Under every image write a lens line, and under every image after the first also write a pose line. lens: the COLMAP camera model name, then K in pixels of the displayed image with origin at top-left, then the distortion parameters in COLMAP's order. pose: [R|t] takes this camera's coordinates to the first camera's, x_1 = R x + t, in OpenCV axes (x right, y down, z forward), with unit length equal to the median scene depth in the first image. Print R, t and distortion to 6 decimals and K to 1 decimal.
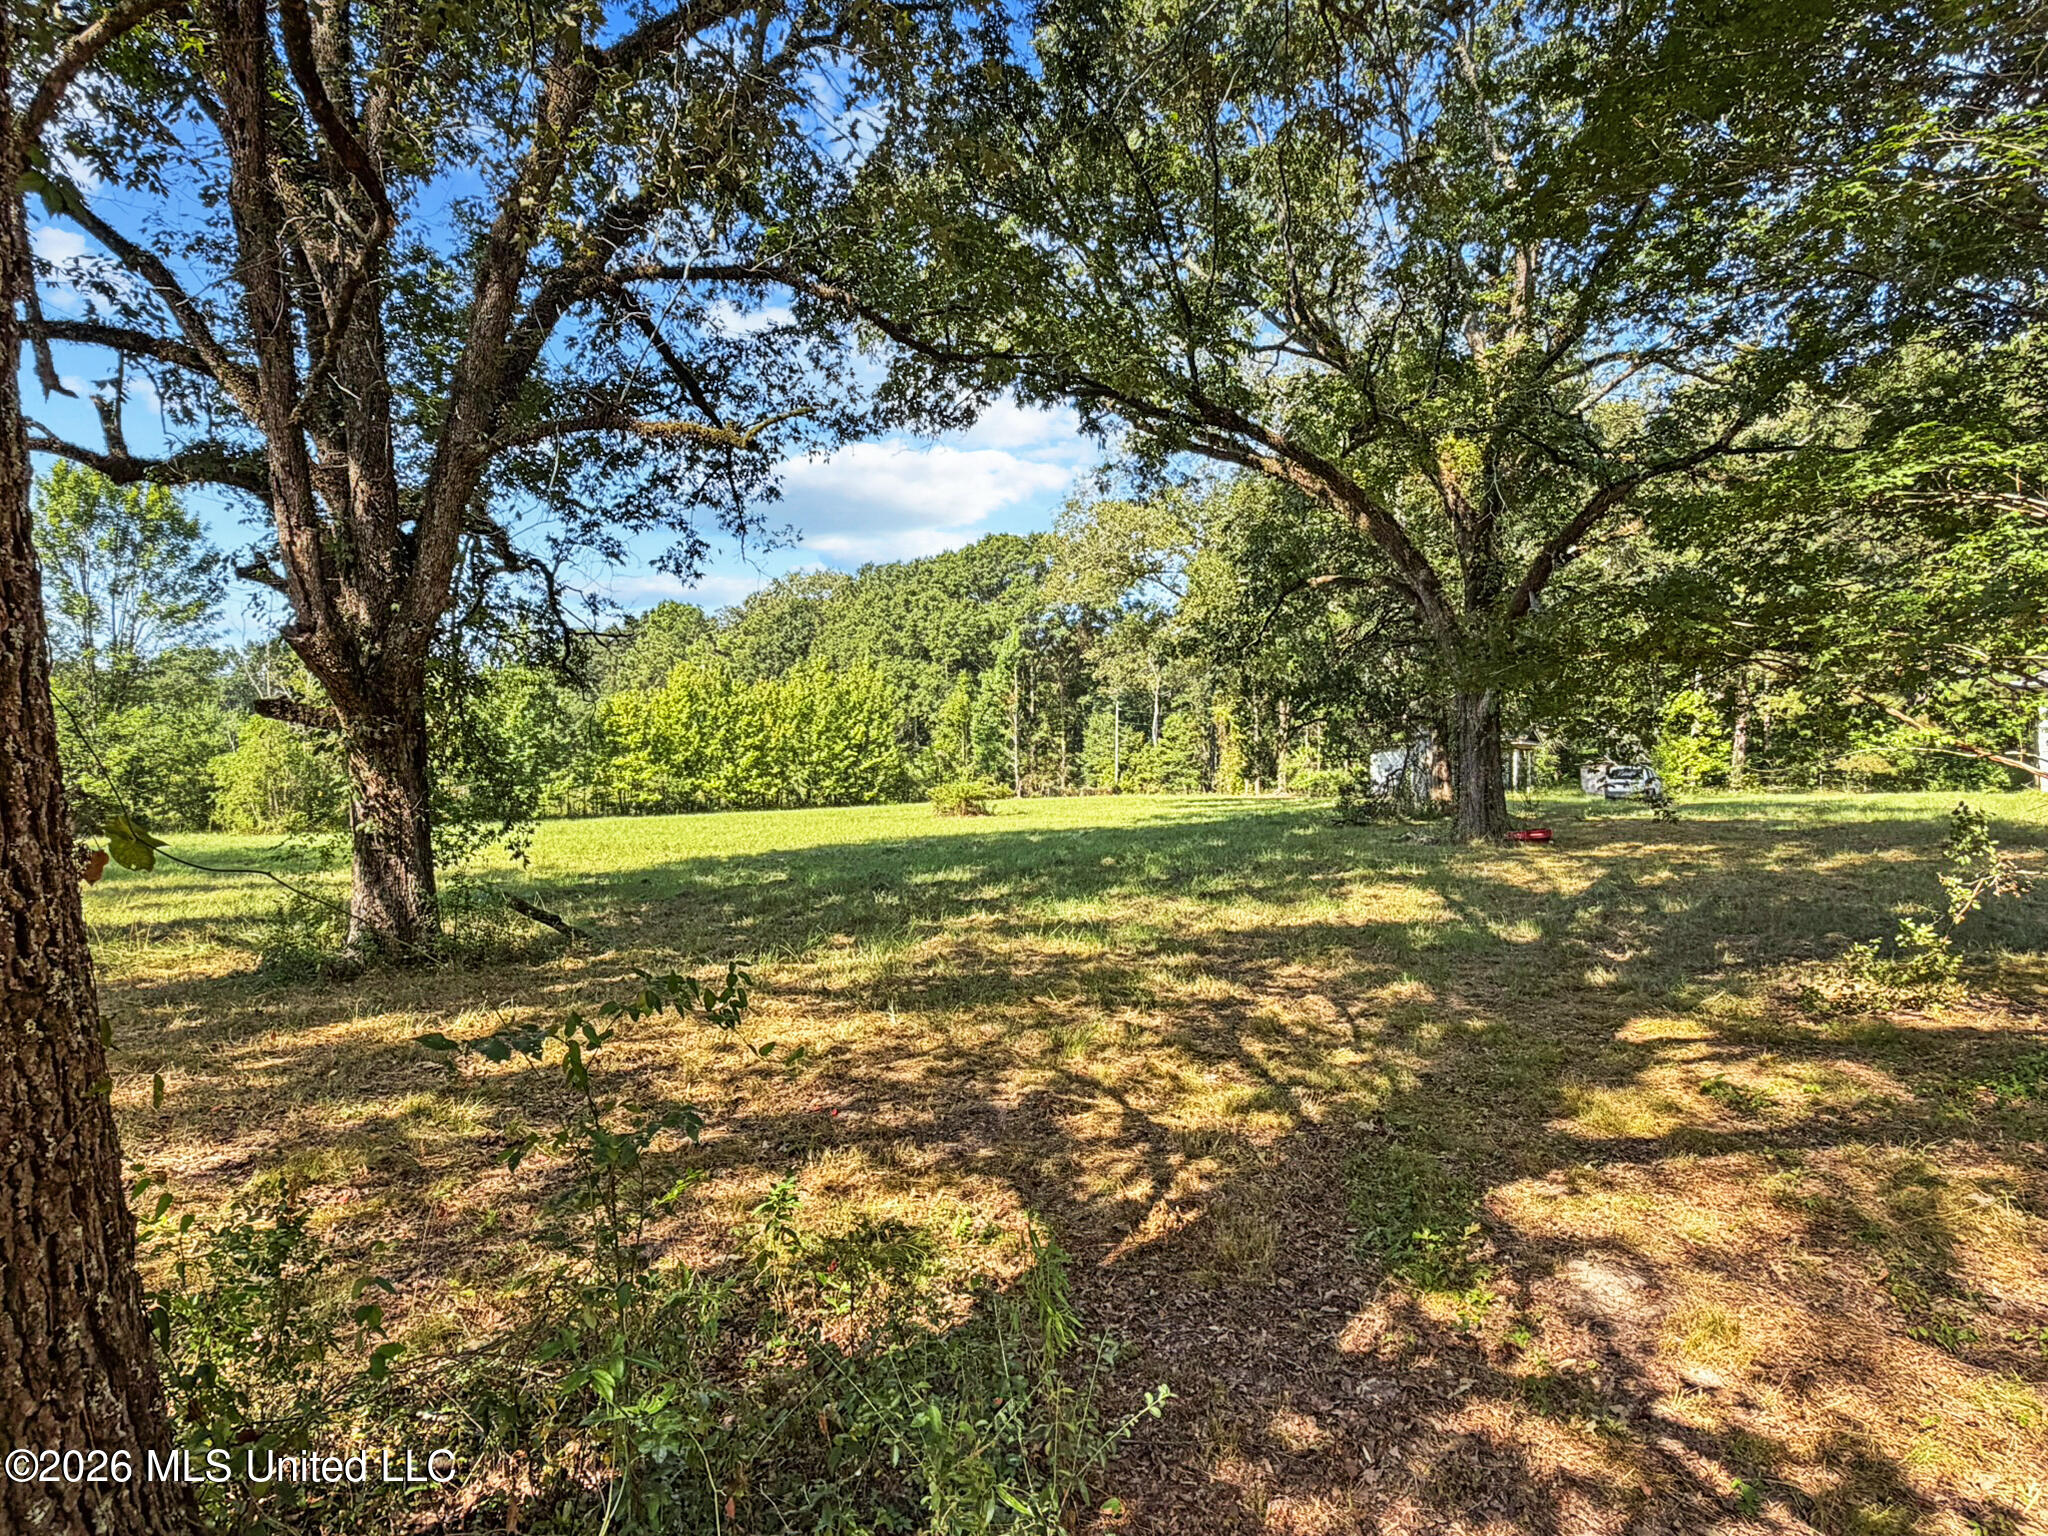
lens RADIAL K [[1100.2, 0, 1025.7], [0, 1100.2, 763.8], [0, 0, 1]] dist [0.003862, -0.001545]
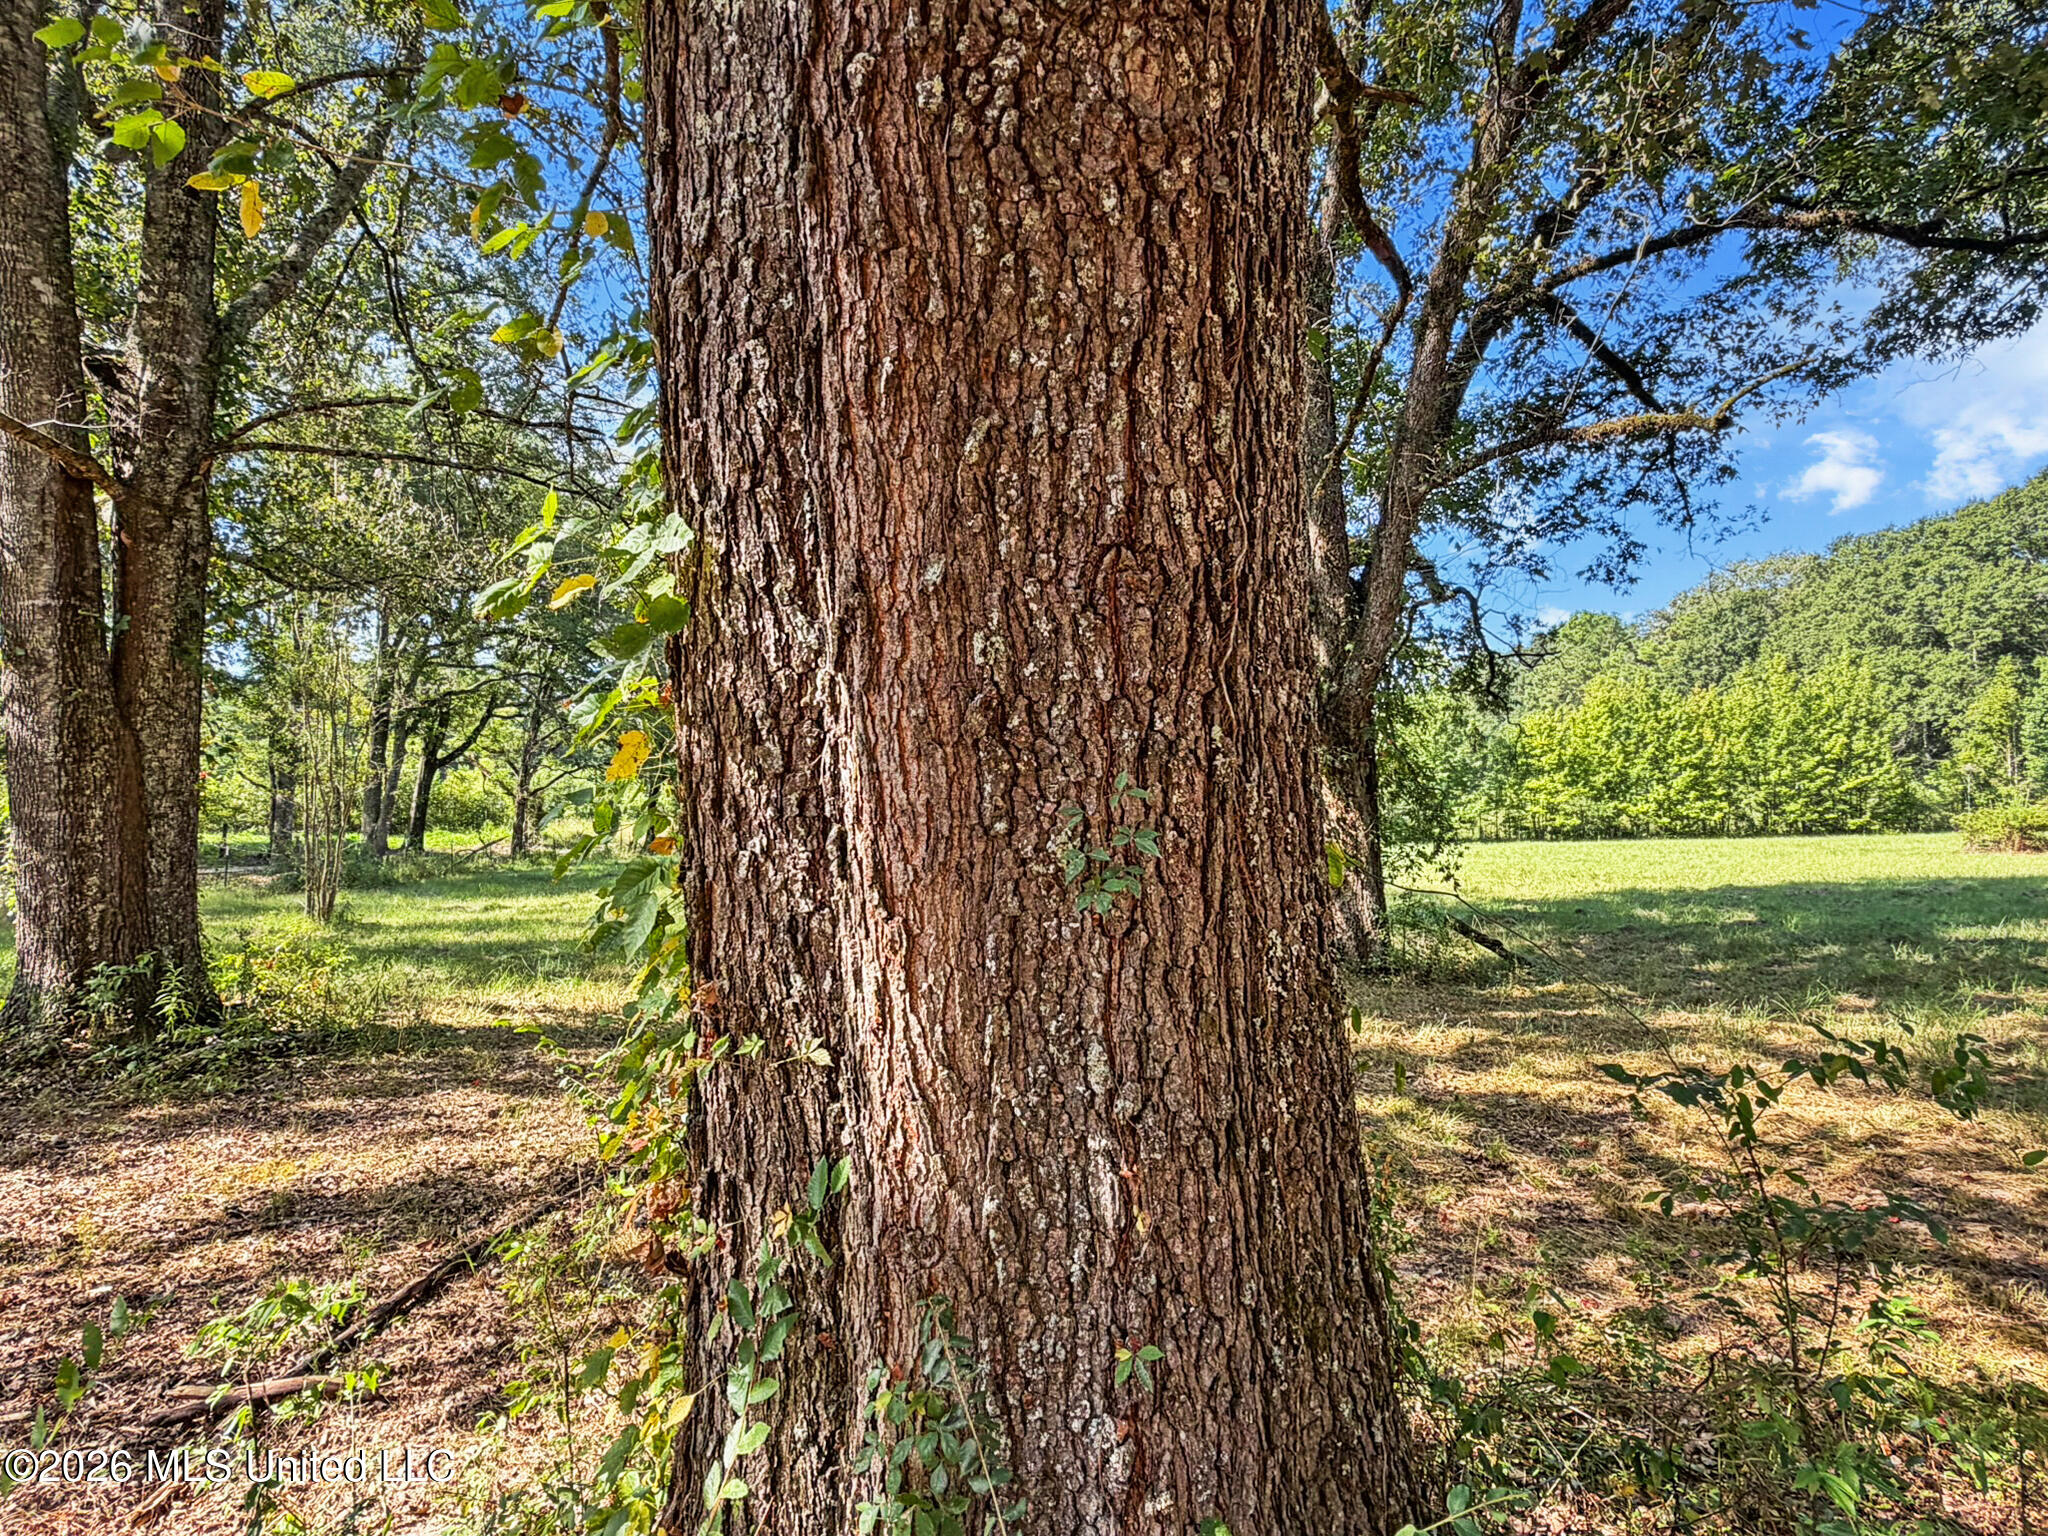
lens RADIAL K [[1100.2, 0, 1019.3], [0, 1100.2, 770.1], [0, 0, 1]] dist [0.003862, -0.001545]
pose [[0.707447, -0.021901, -0.706427, -0.006593], [0.010994, 0.999740, -0.019985, -0.000257], [0.706681, 0.006372, 0.707504, -0.003084]]
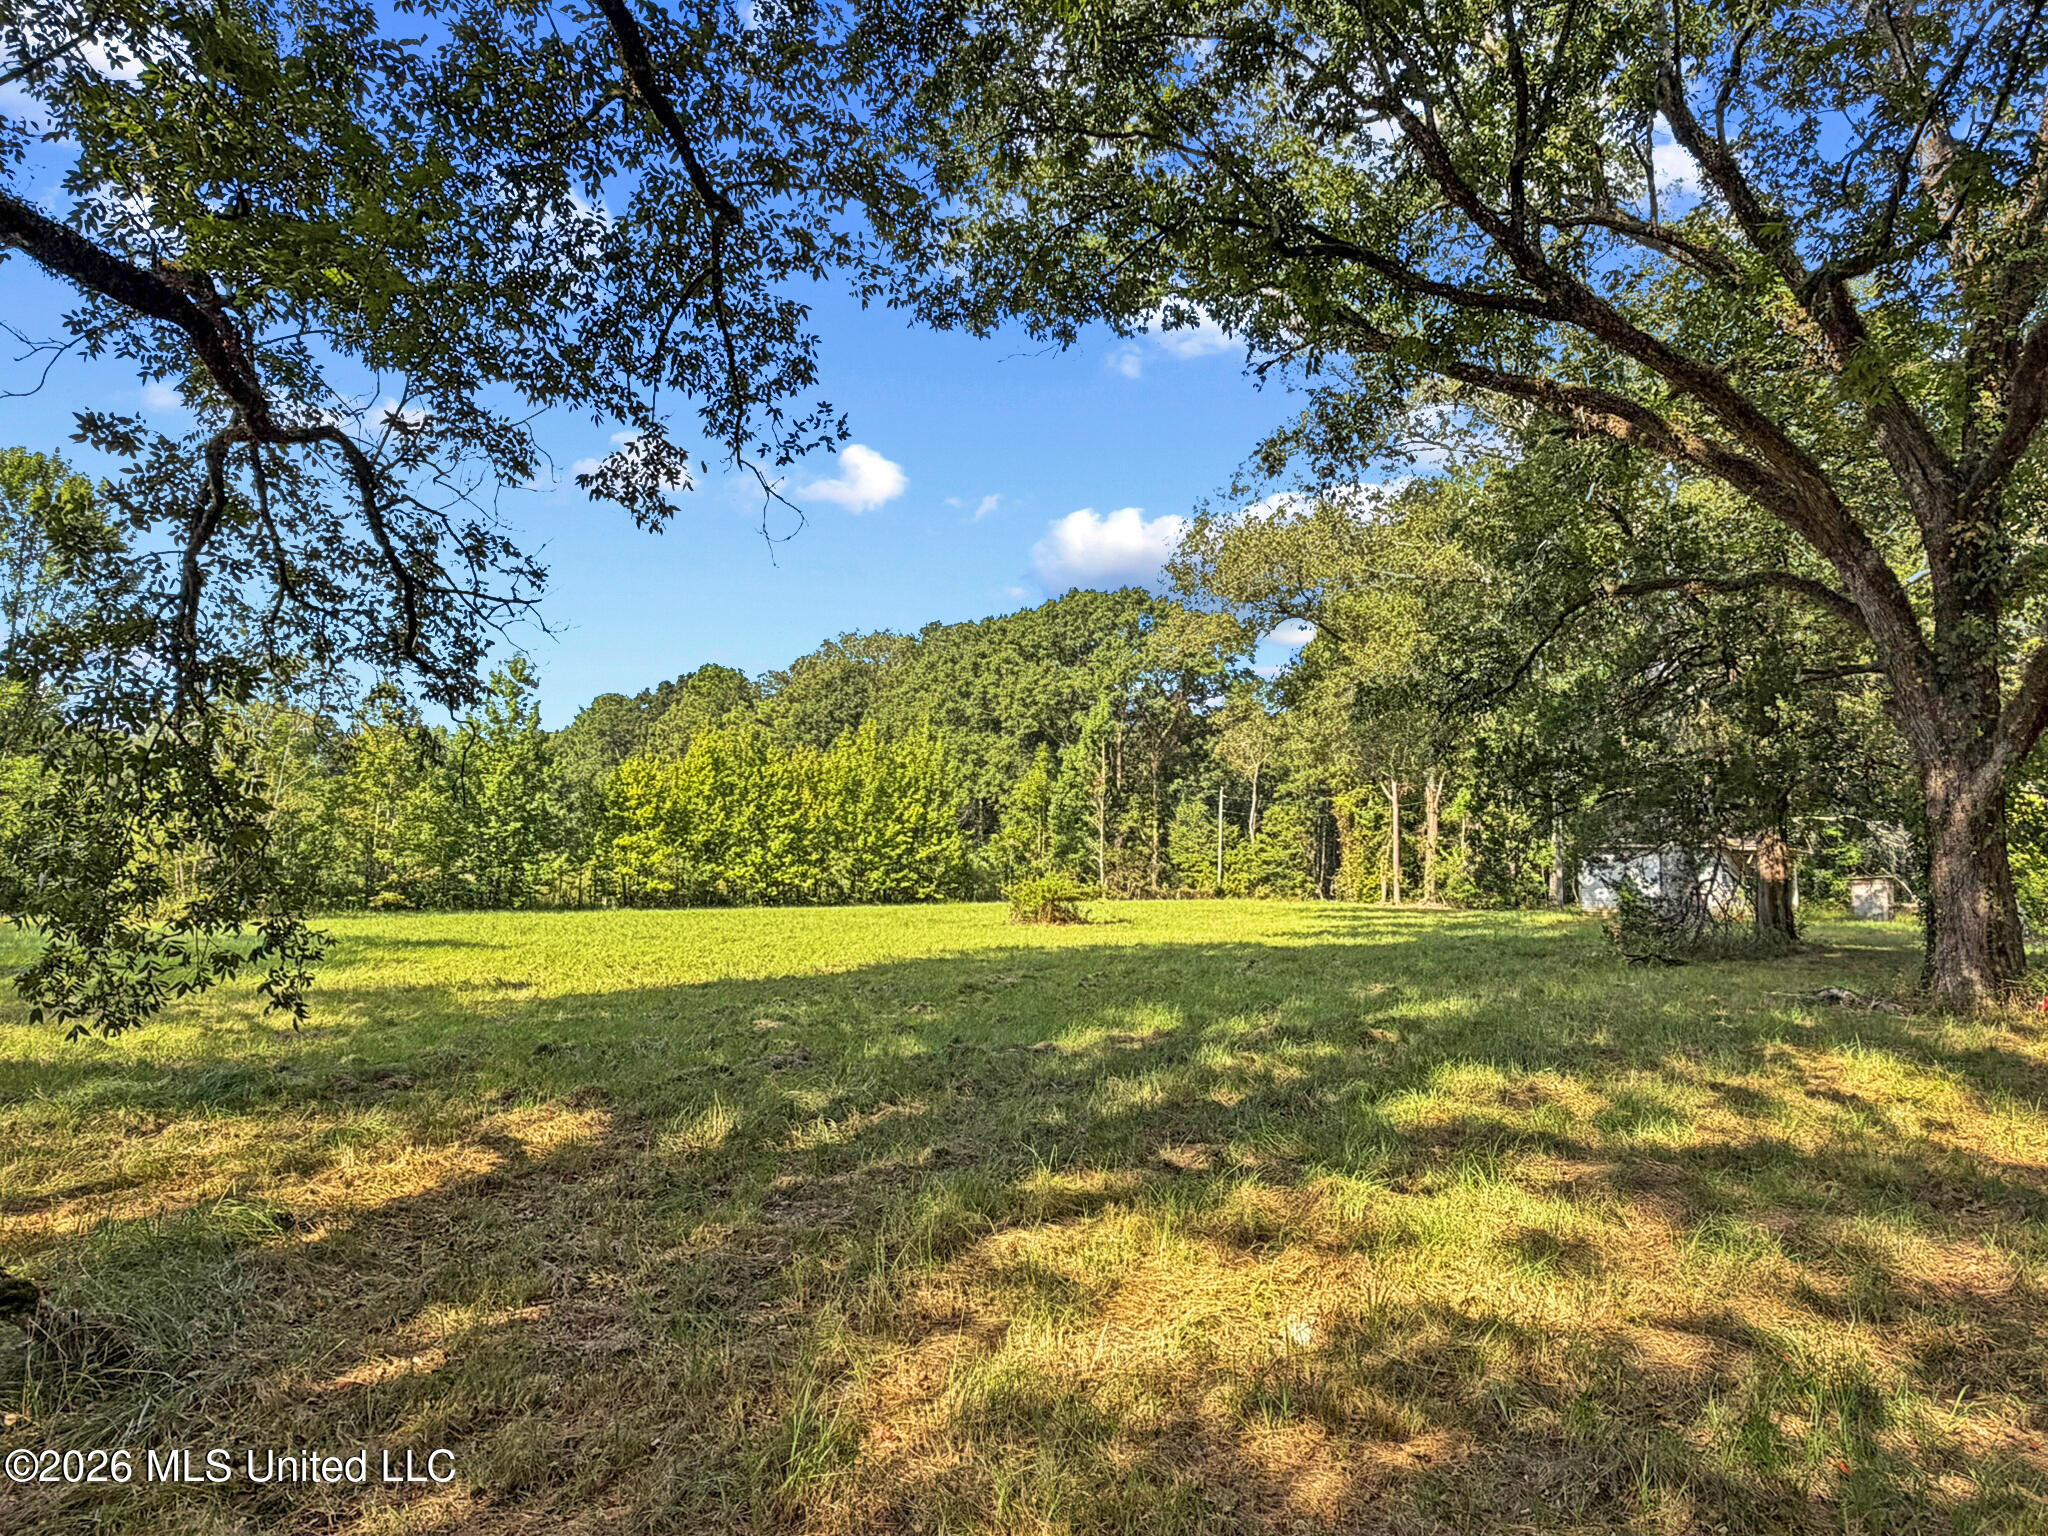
lens RADIAL K [[1179.7, 0, 1030.5], [0, 1179.7, 746.3], [0, 0, 1]] dist [0.002796, 0.000241]
pose [[0.998391, 0.023265, -0.051716, -0.030788], [-0.028058, 0.995178, -0.093991, 0.002404], [0.049280, 0.095290, 0.994229, 0.174828]]
